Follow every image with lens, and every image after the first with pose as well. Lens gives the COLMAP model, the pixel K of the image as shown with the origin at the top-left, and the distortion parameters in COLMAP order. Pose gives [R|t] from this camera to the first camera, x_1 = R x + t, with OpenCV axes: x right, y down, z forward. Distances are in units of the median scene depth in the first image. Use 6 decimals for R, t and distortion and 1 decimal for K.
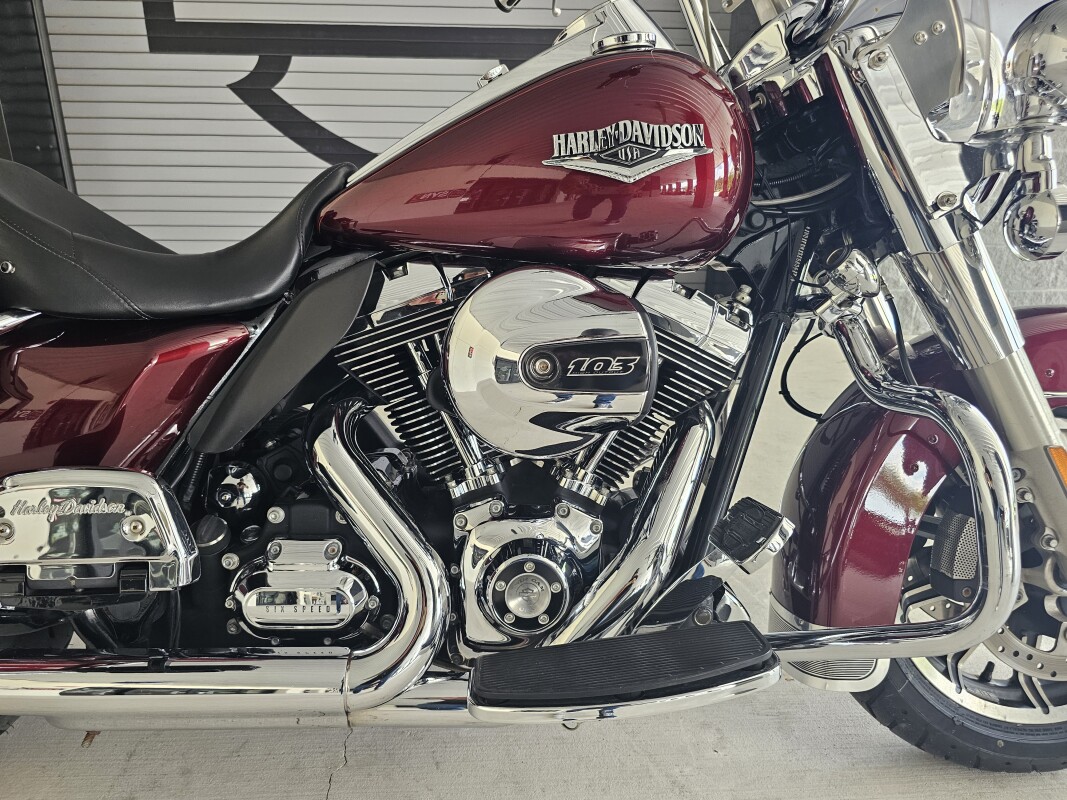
lens RADIAL K [[723.0, 0, 531.4], [0, 723.0, 405.4], [0, 0, 1]] dist [0.038585, -0.039935]
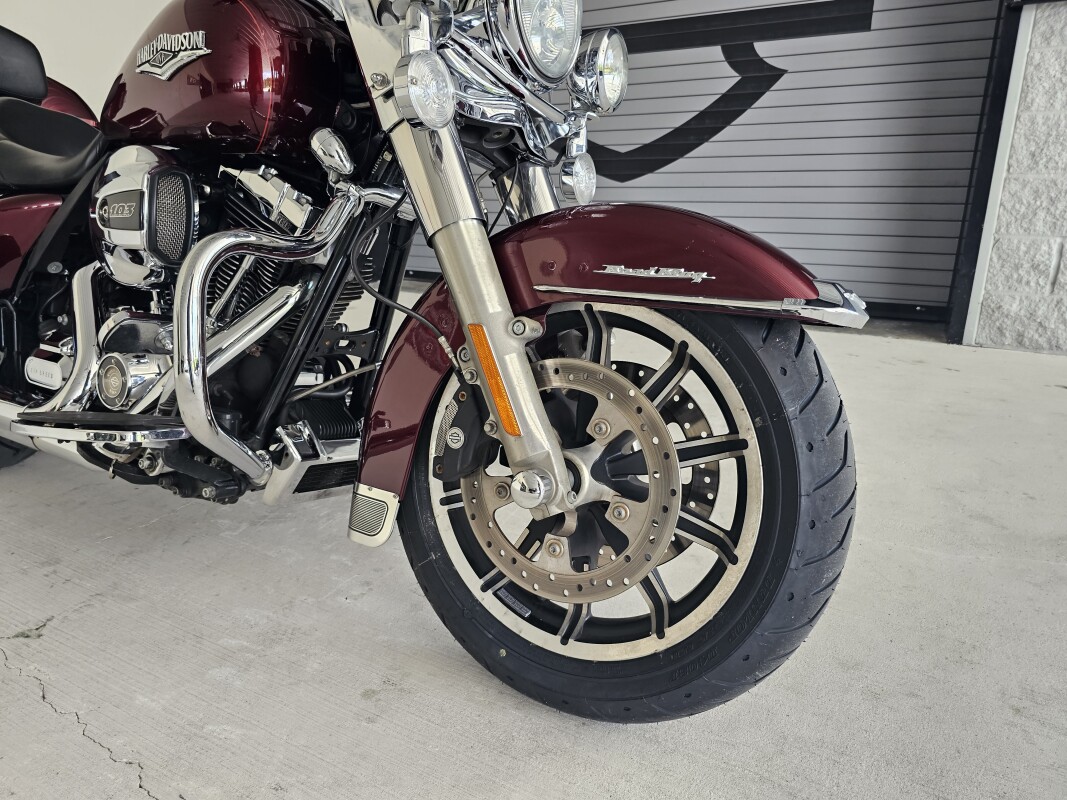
lens RADIAL K [[727.9, 0, 529.9], [0, 727.9, 398.8], [0, 0, 1]] dist [0.037966, -0.035046]
pose [[0.836966, 0.149293, -0.526496, 1.328710], [-0.169364, 0.985501, 0.010212, 0.135882], [0.520387, 0.080622, 0.850116, 0.196221]]
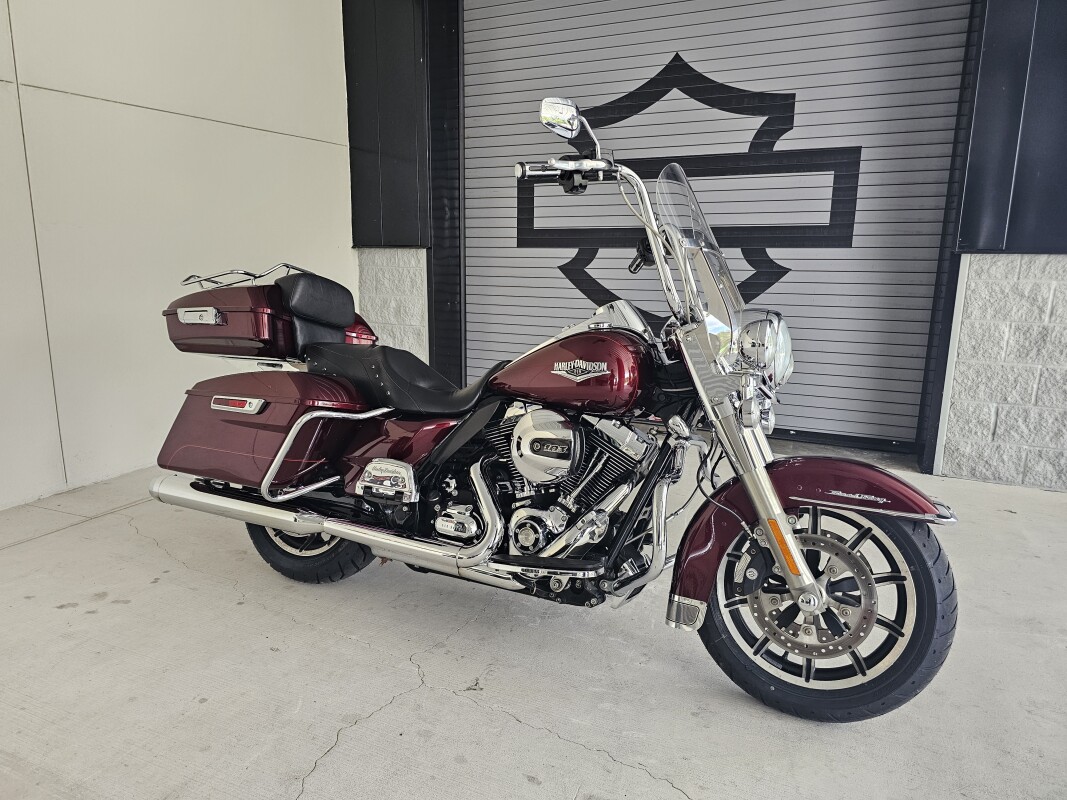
lens RADIAL K [[716.3, 0, 531.5], [0, 716.3, 394.5], [0, 0, 1]] dist [0.055013, -0.060833]
pose [[0.878438, 0.090887, -0.469133, 1.053801], [-0.166018, 0.978638, -0.121269, 0.072070], [0.448090, 0.184412, 0.874762, -1.175420]]
